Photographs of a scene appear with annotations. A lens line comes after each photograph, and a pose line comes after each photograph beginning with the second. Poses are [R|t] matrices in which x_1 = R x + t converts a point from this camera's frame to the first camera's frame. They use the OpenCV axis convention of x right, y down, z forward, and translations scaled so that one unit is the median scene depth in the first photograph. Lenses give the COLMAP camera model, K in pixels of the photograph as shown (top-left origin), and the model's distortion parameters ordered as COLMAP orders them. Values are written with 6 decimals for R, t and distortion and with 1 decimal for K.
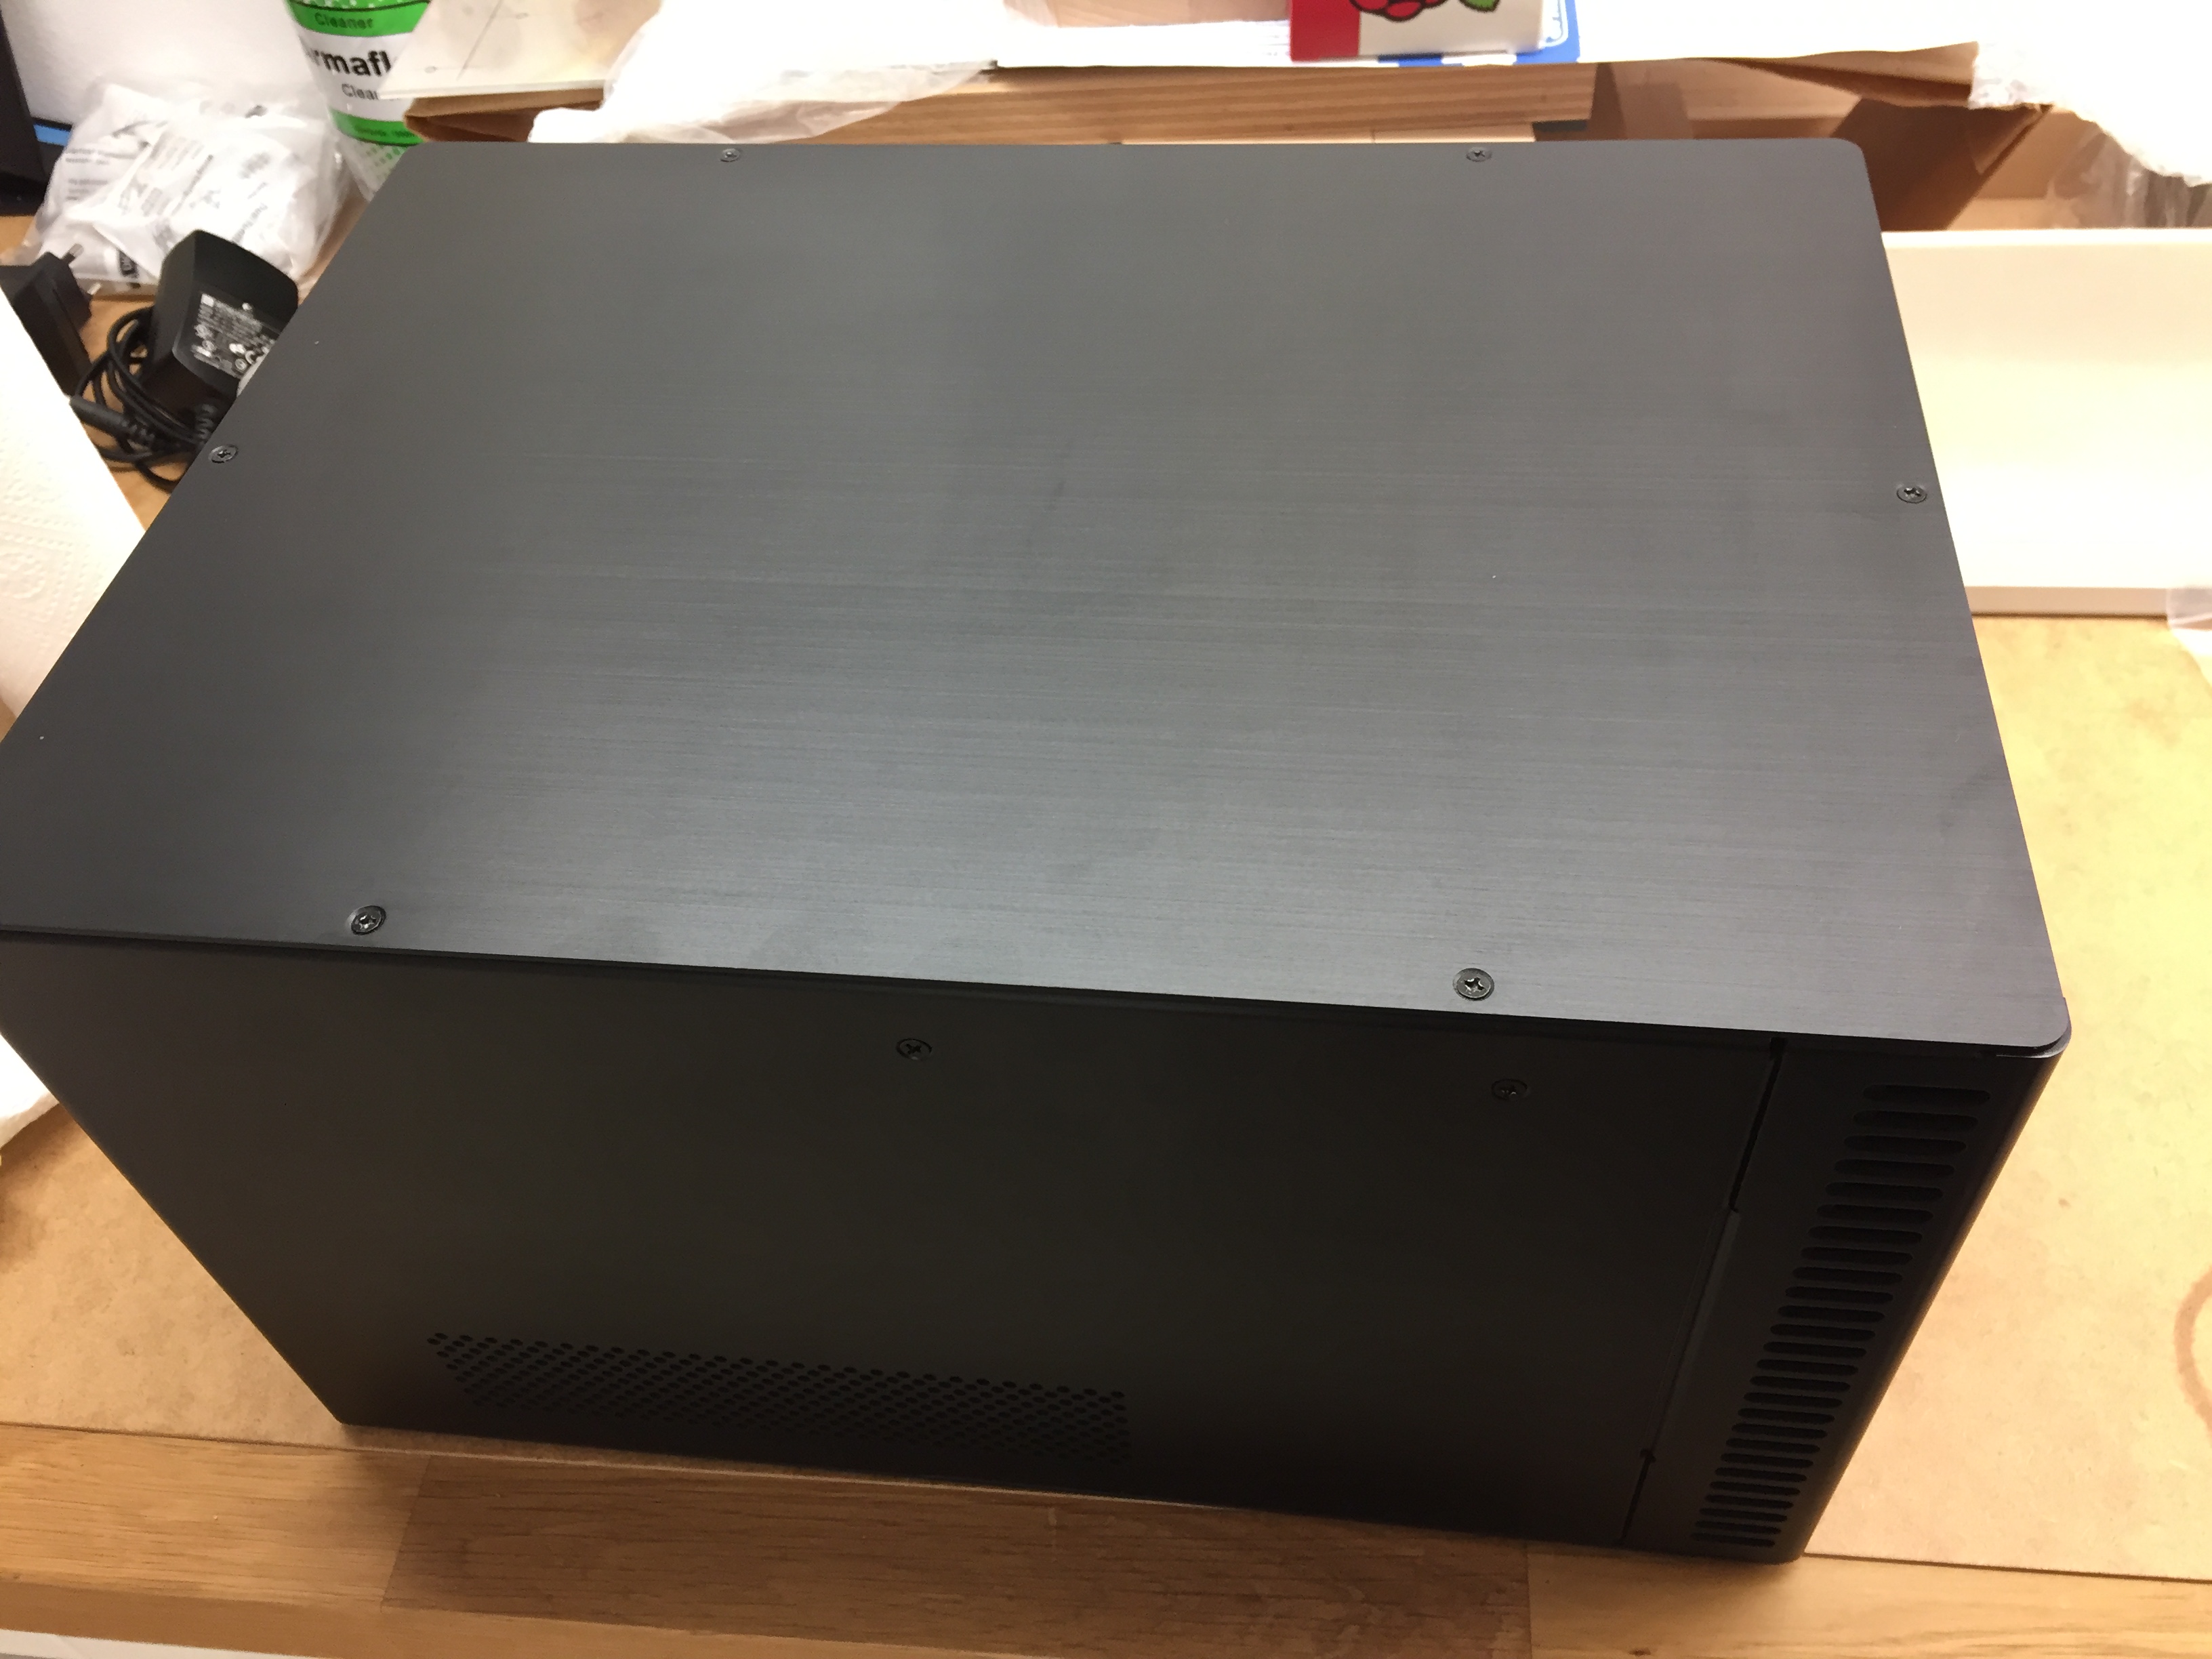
lens RADIAL K [[1963.3, 0, 1060.2], [0, 1963.3, 804.7], [0, 0, 1]] dist [0.058969, -0.108885]
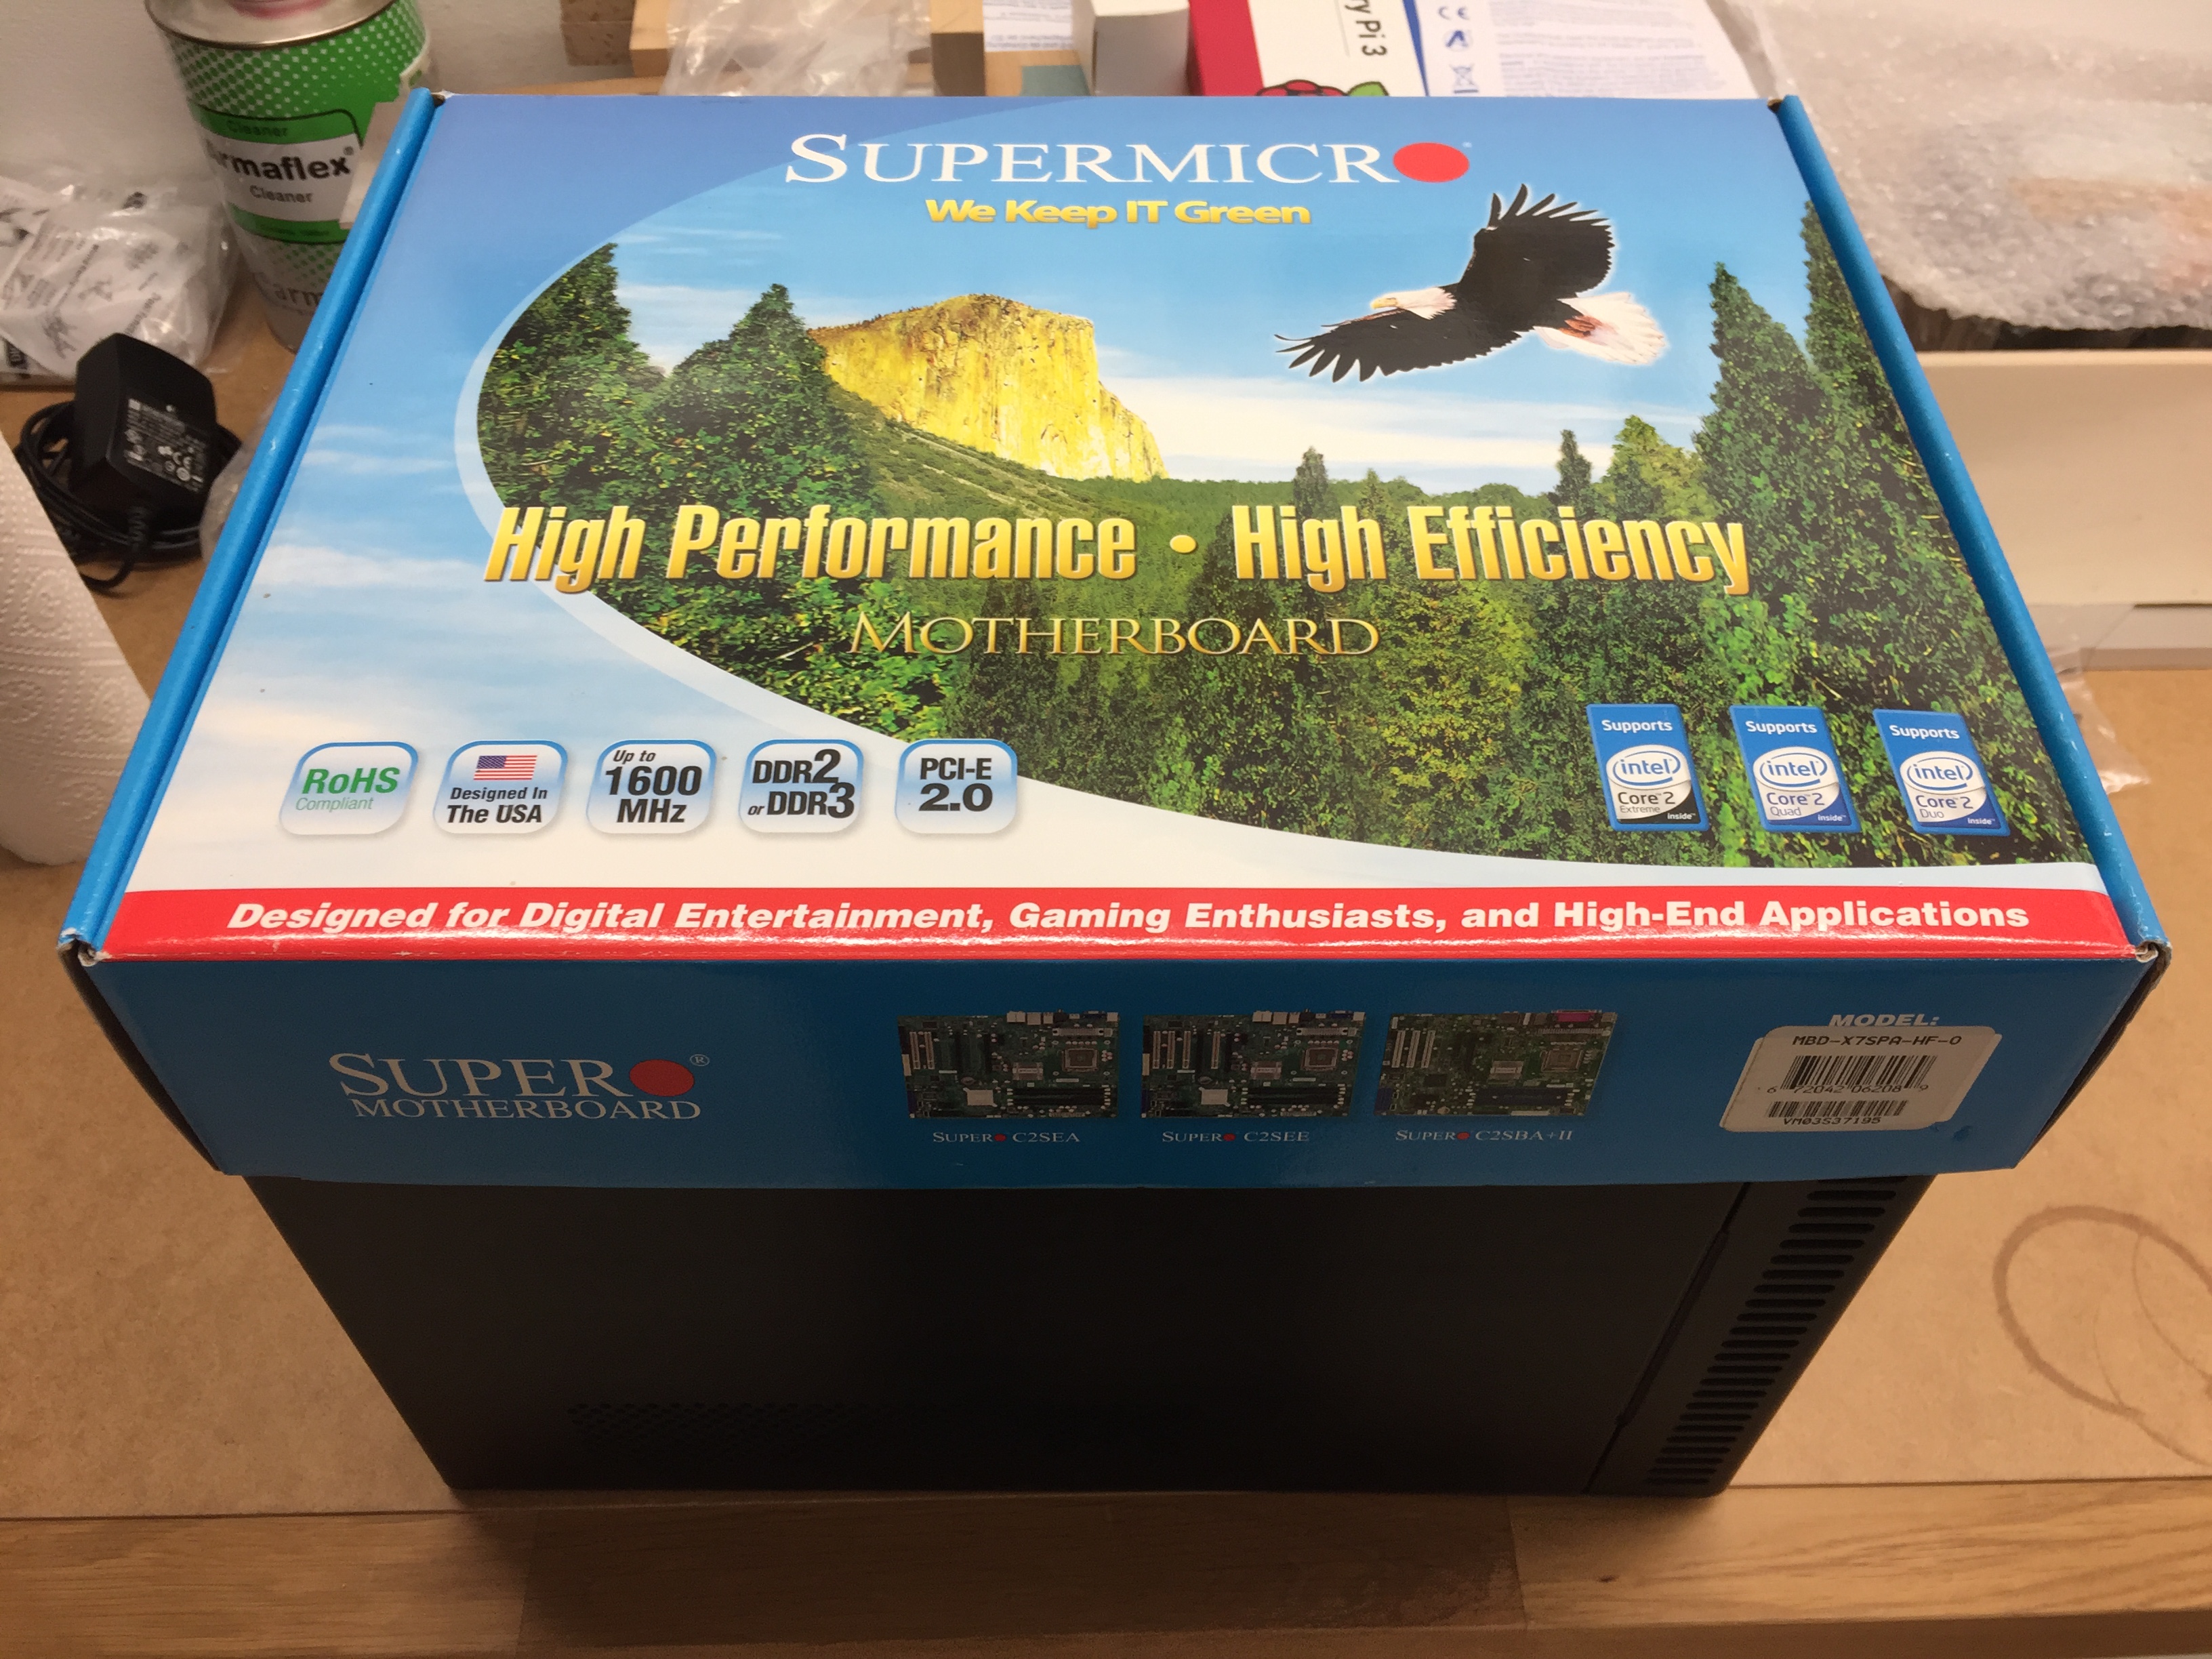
lens RADIAL K [[1963.3, 0, 1084.1], [0, 1963.3, 814.1], [0, 0, 1]] dist [0.058969, -0.108885]
pose [[0.988183, -0.041791, 0.147470, -0.127545], [0.039026, 0.999005, 0.021590, -0.056266], [-0.148225, -0.015579, 0.988831, -0.103759]]
